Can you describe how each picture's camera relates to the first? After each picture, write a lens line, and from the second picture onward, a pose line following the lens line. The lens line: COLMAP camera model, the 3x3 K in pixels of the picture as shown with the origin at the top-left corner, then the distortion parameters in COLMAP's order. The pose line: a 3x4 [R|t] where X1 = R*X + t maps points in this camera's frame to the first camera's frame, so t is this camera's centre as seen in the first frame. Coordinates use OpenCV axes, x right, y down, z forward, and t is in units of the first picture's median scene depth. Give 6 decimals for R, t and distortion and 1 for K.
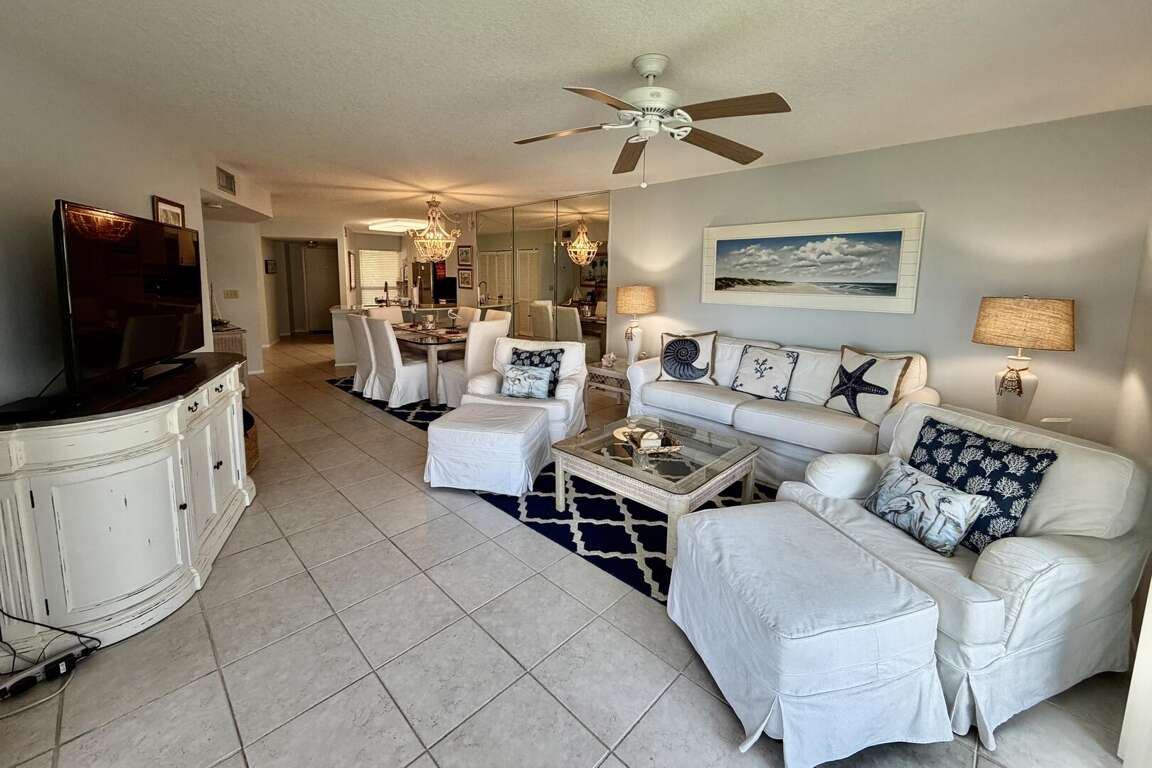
lens RADIAL K [[465.0, 0, 570.0], [0, 465.0, 333.2], [0, 0, 1]] dist [-0.000704, 0.001844]
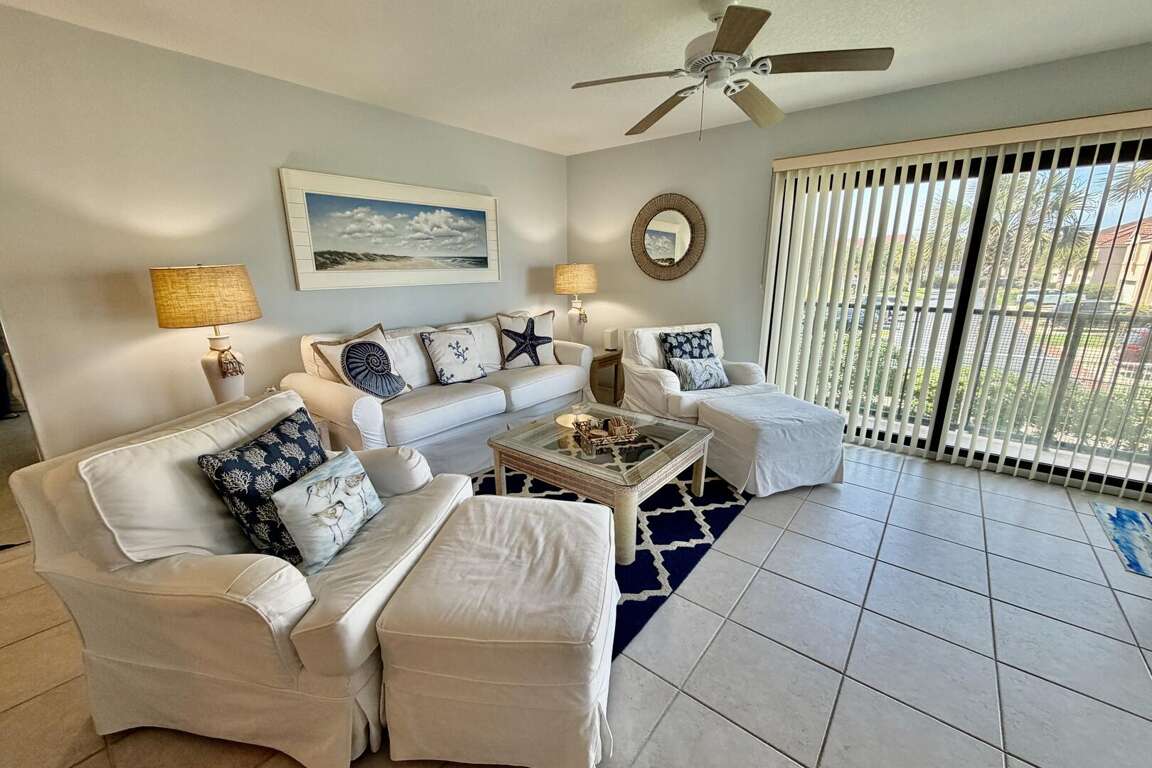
lens RADIAL K [[465.0, 0, 566.8], [0, 465.0, 385.3], [0, 0, 1]] dist [-0.000704, 0.001844]
pose [[-0.104664, -0.258211, 0.960402, -0.513982], [0.130110, 0.953851, 0.270629, -0.083081], [-0.985960, 0.153283, -0.066238, 0.864760]]
